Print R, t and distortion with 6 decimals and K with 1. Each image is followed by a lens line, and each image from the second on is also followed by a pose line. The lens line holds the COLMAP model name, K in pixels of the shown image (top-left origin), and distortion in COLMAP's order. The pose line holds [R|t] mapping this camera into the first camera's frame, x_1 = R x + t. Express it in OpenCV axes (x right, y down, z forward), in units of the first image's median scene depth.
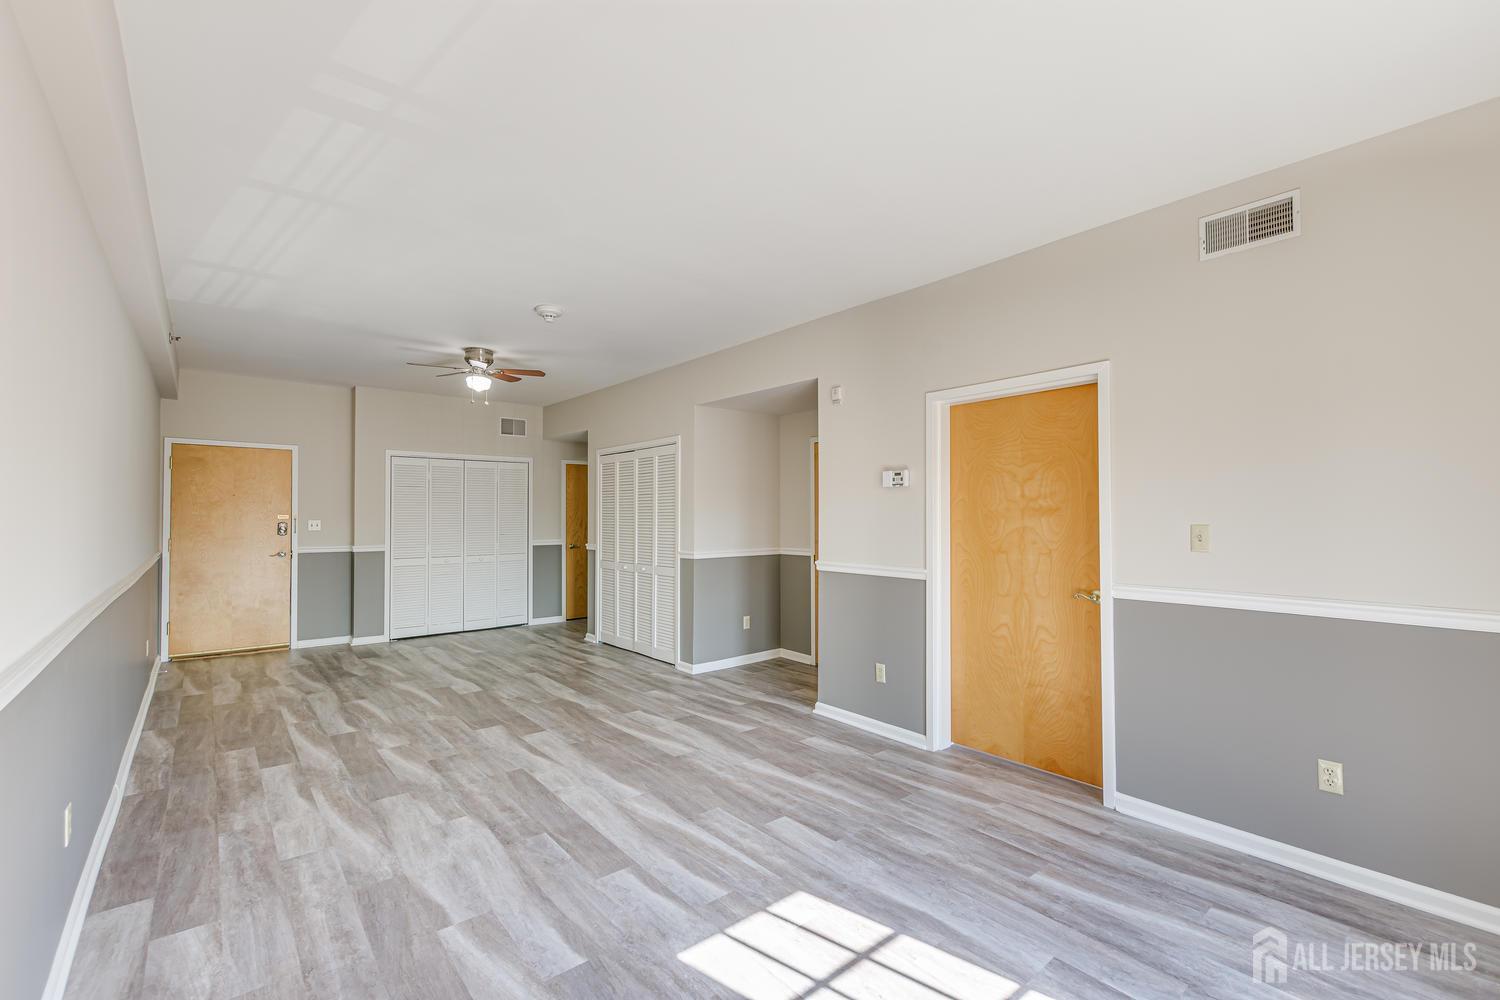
lens RADIAL K [[645.7, 0, 762.1], [0, 645.7, 501.1], [0, 0, 1]] dist [0.006097, -0.003637]
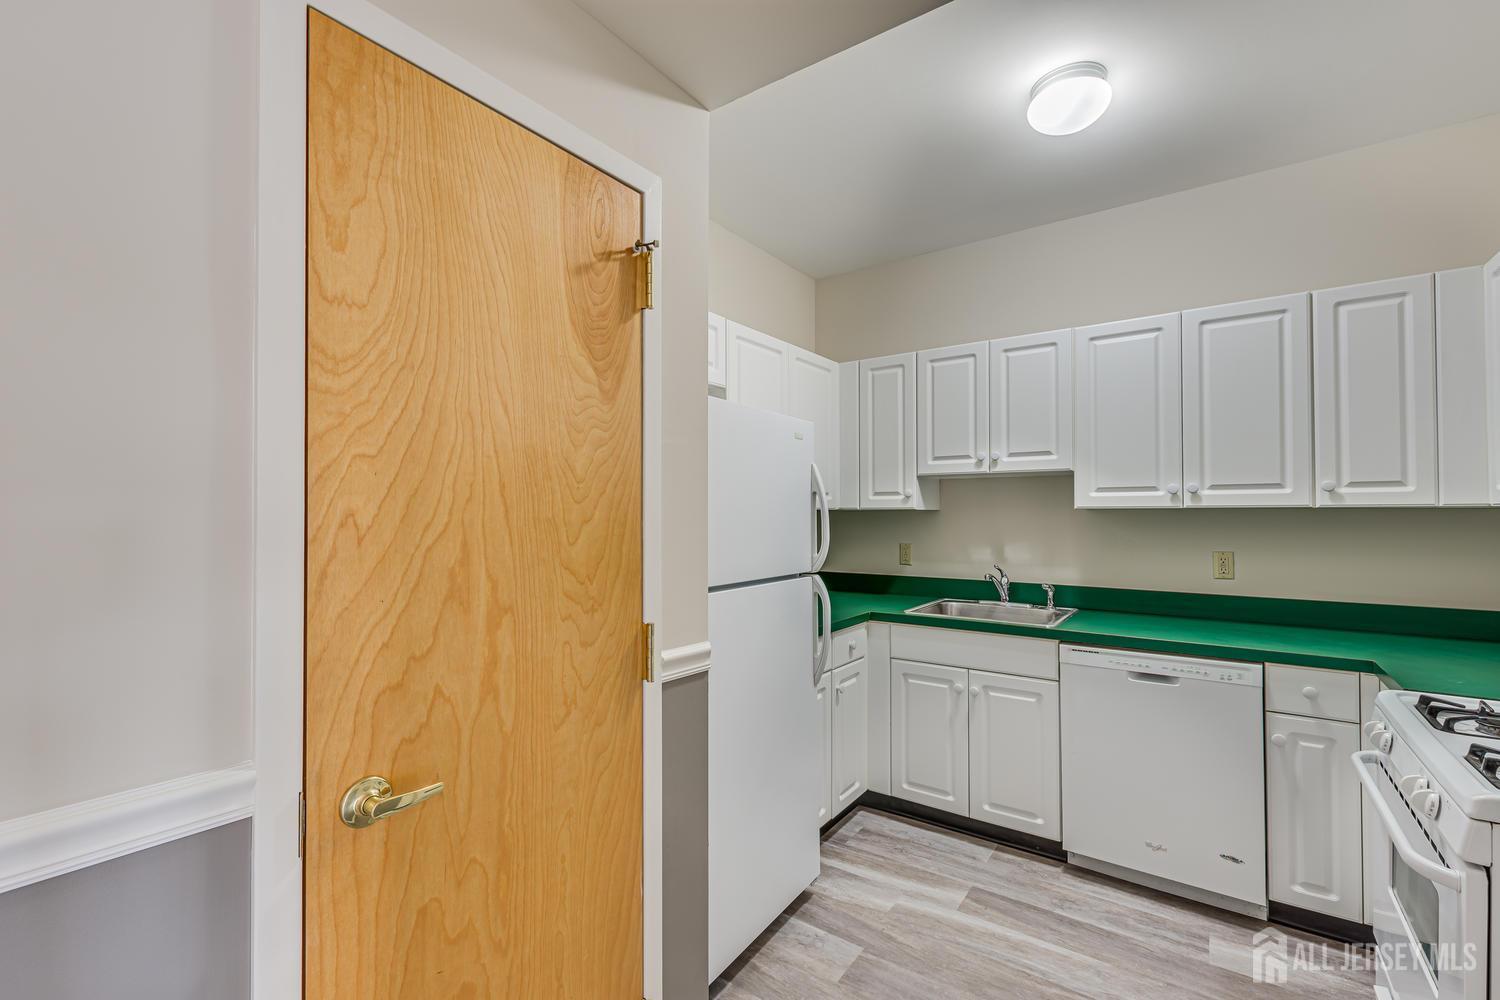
lens RADIAL K [[645.7, 0, 755.7], [0, 645.7, 505.7], [0, 0, 1]] dist [0.006097, -0.003637]
pose [[0.970659, 0.005538, 0.240396, -0.123303], [-0.006398, 0.999976, 0.002796, 0.009454], [-0.240374, -0.004252, 0.970671, 0.420387]]
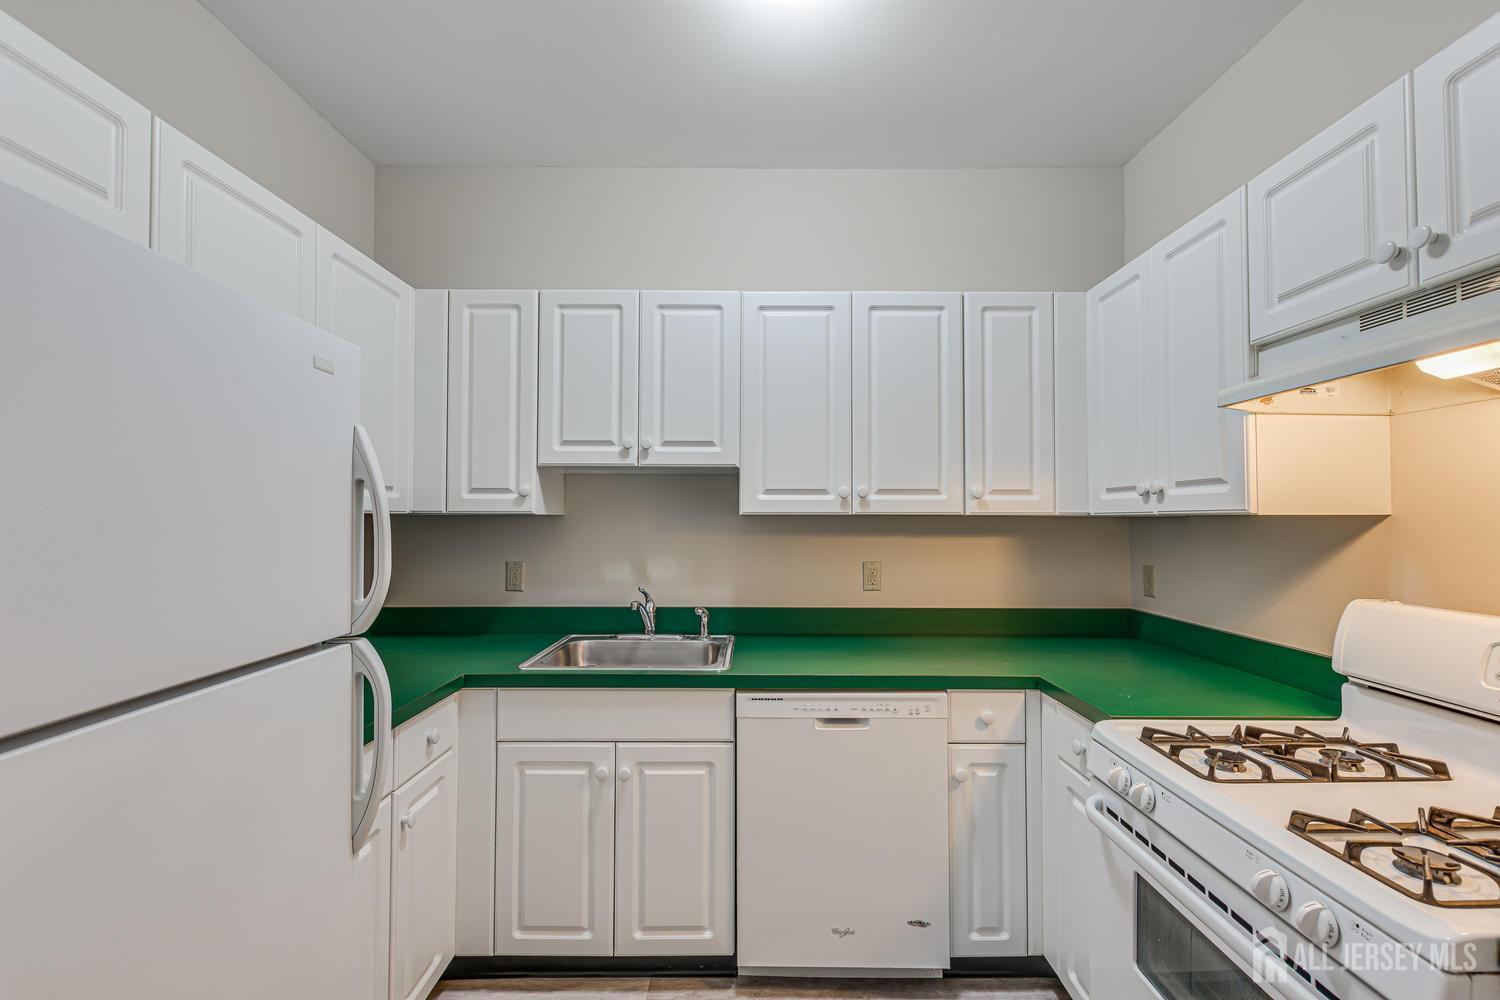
lens RADIAL K [[645.7, 0, 758.1], [0, 645.7, 504.4], [0, 0, 1]] dist [0.006097, -0.003637]
pose [[0.647992, 0.020666, 0.761366, -0.104607], [-0.017715, 0.999770, -0.012059, 0.009620], [-0.761441, -0.005673, 0.648210, 0.469334]]
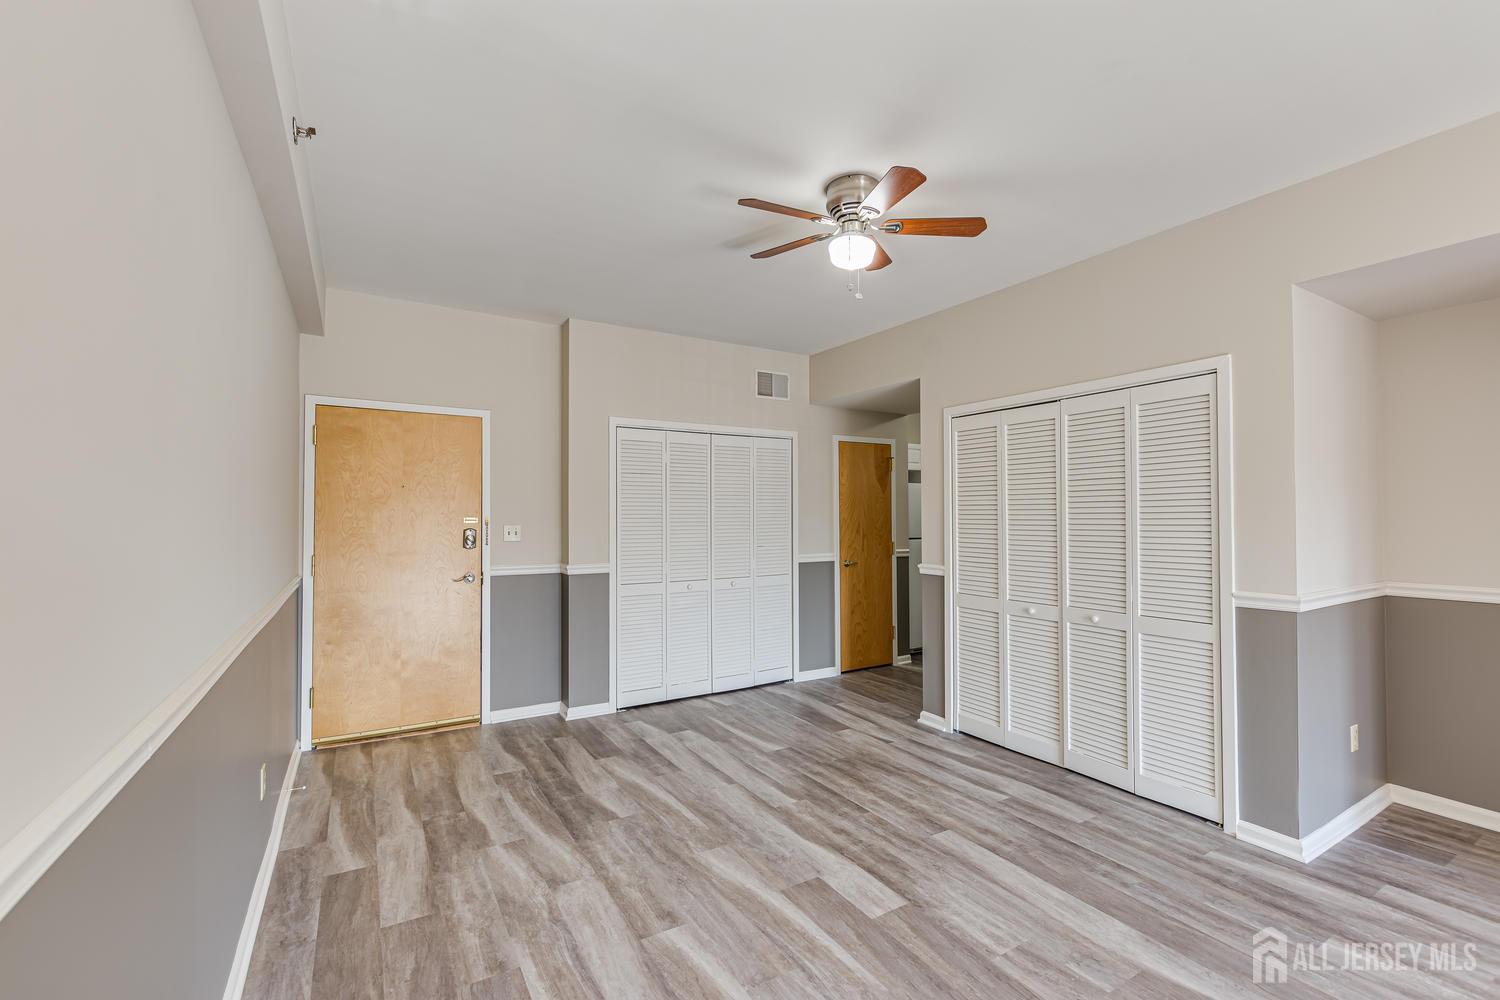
lens RADIAL K [[645.7, 0, 759.4], [0, 645.7, 505.2], [0, 0, 1]] dist [0.006097, -0.003637]
pose [[0.986762, -0.004345, -0.162115, -0.131338], [0.004573, 0.999989, 0.001035, 0.003698], [0.162109, -0.001762, 0.986771, 0.153445]]
